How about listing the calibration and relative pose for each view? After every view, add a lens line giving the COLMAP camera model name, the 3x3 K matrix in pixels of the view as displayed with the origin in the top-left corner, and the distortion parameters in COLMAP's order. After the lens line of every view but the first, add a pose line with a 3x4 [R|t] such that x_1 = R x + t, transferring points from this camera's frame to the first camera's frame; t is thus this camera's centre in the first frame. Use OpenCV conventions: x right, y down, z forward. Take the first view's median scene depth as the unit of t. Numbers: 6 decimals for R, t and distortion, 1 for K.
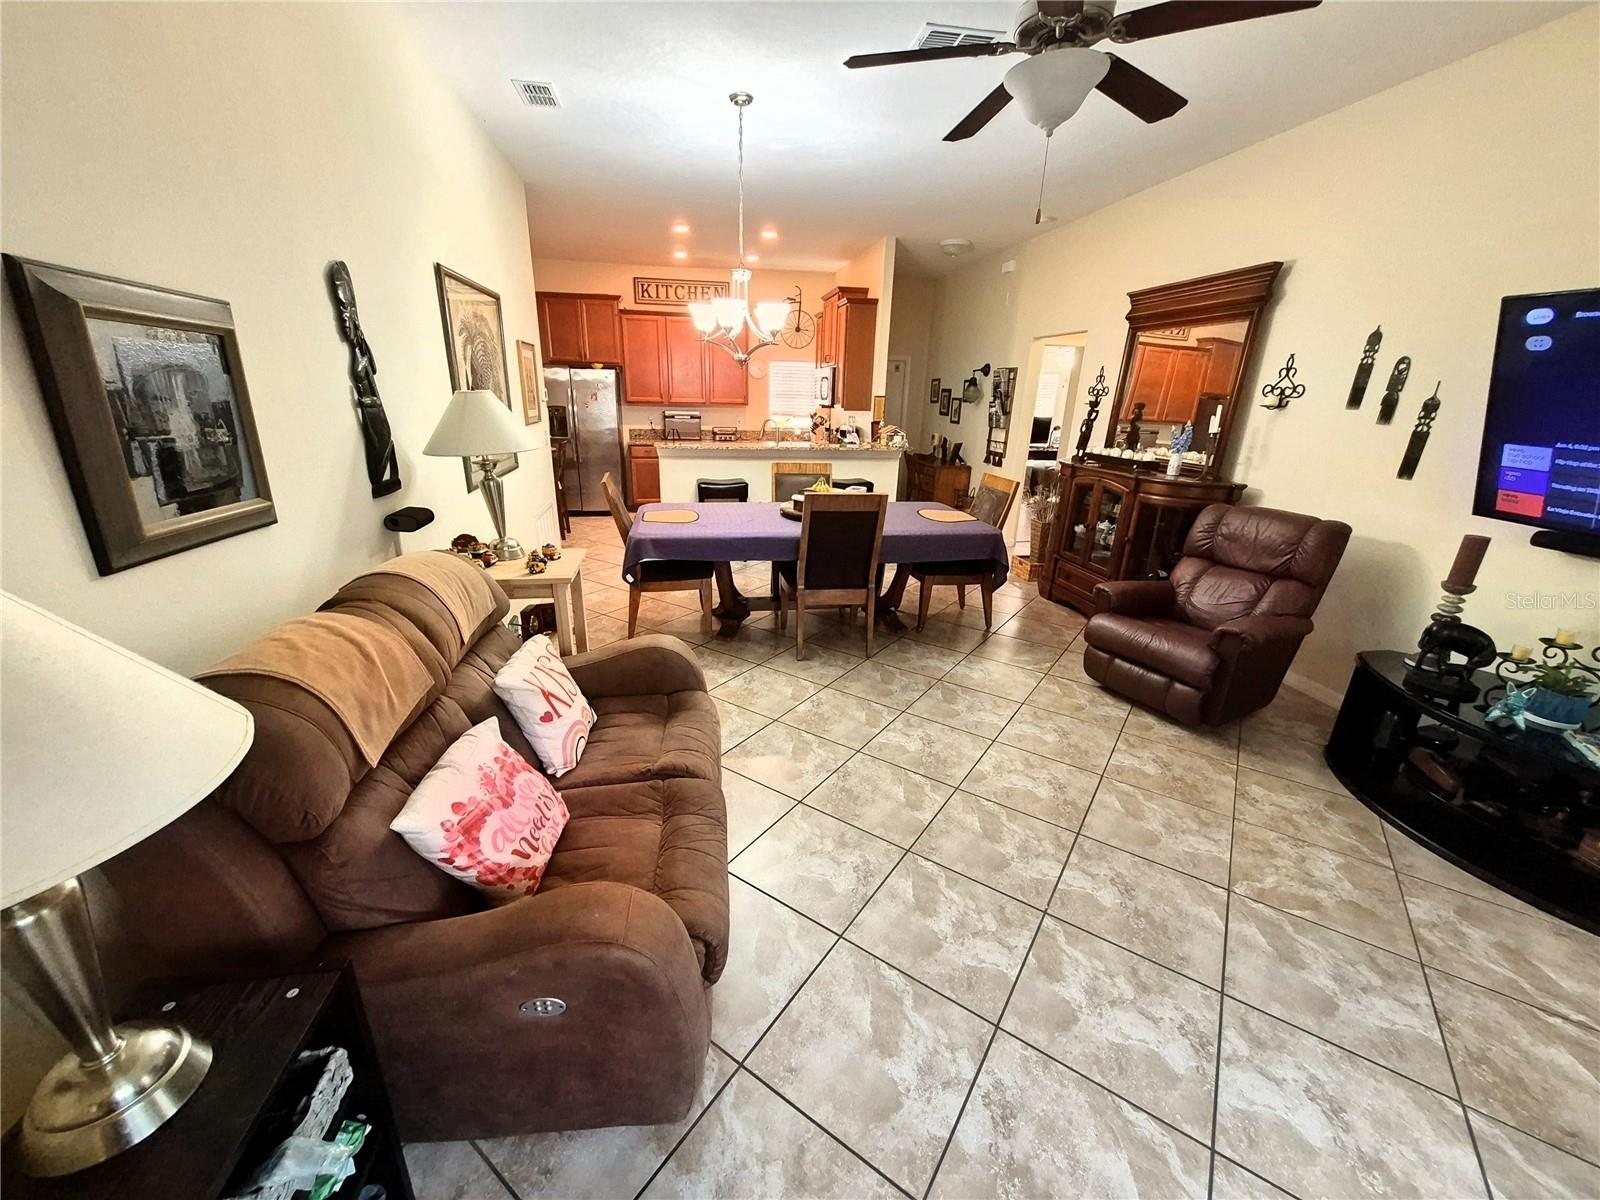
lens RADIAL K [[619.9, 0, 788.5], [0, 619.9, 604.7], [0, 0, 1]] dist [-0.000184, 0.000102]
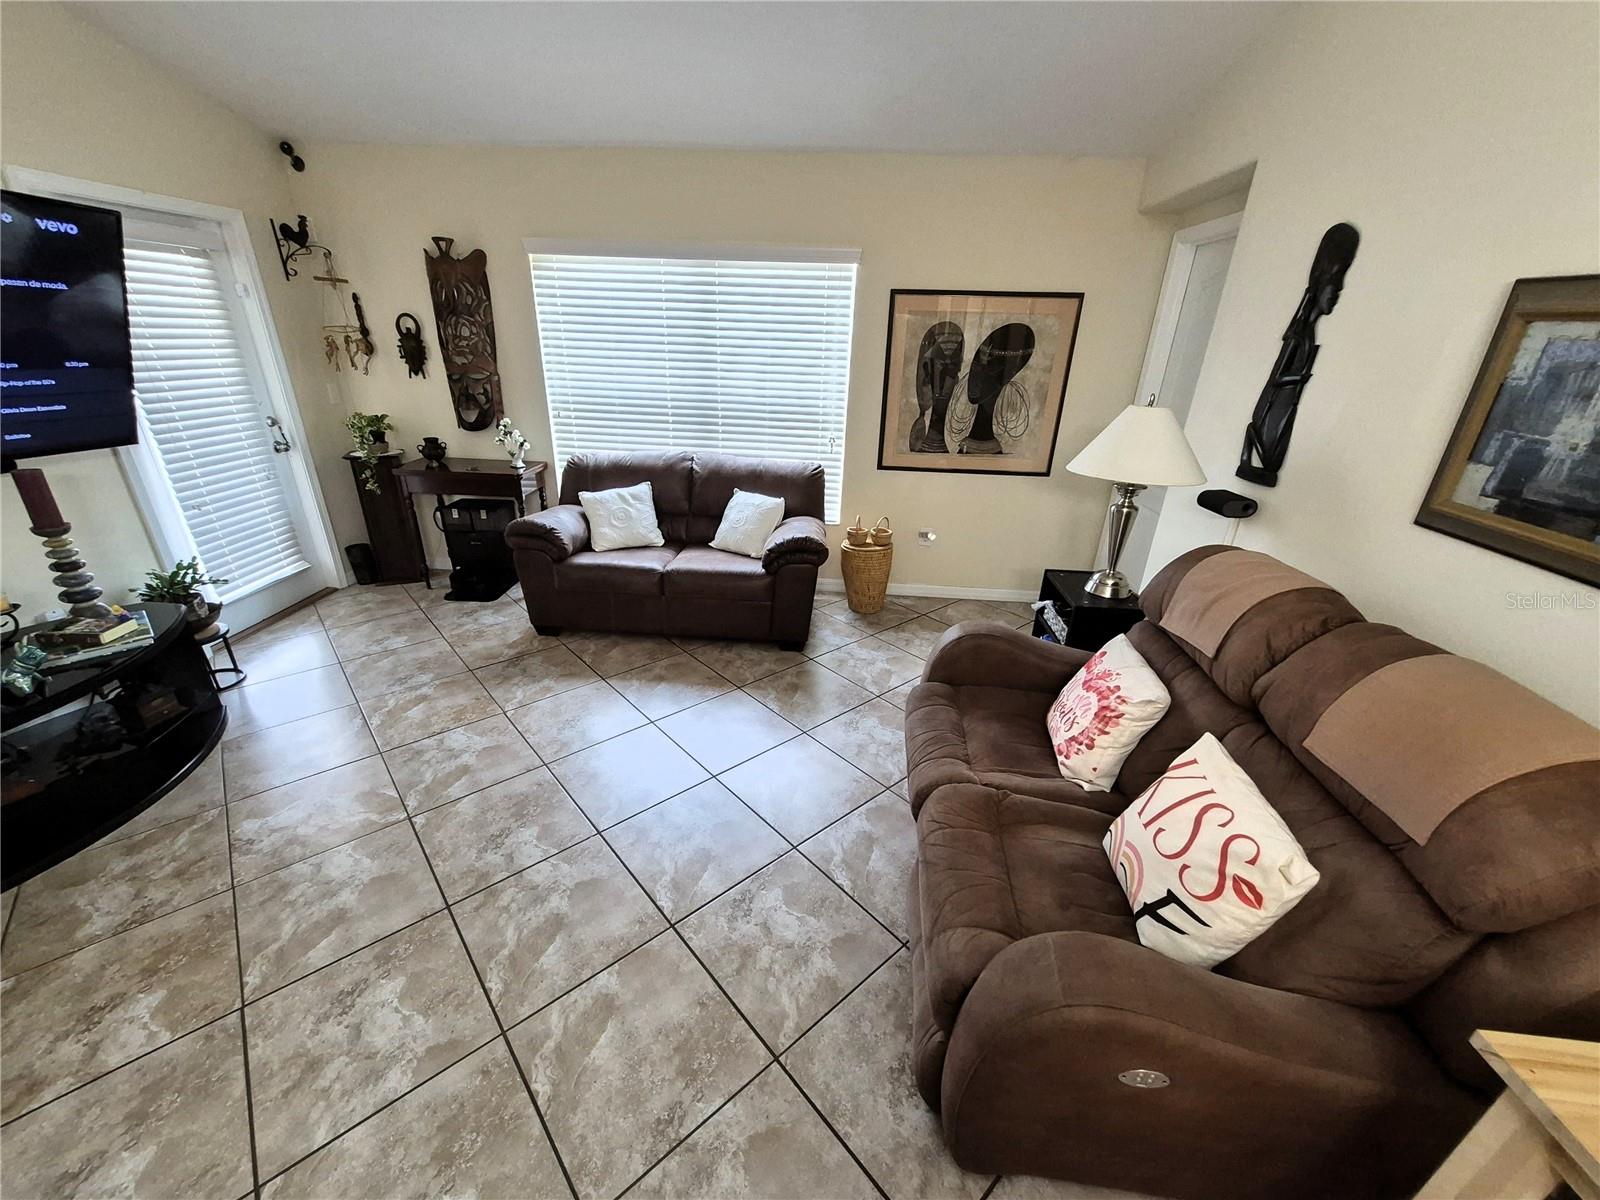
lens RADIAL K [[619.9, 0, 788.5], [0, 619.9, 604.7], [0, 0, 1]] dist [-0.000184, 0.000102]
pose [[-0.968522, -0.144678, 0.202569, -0.089430], [0.031819, 0.735133, 0.677176, -0.714852], [-0.246888, 0.662305, -0.707388, 1.987643]]
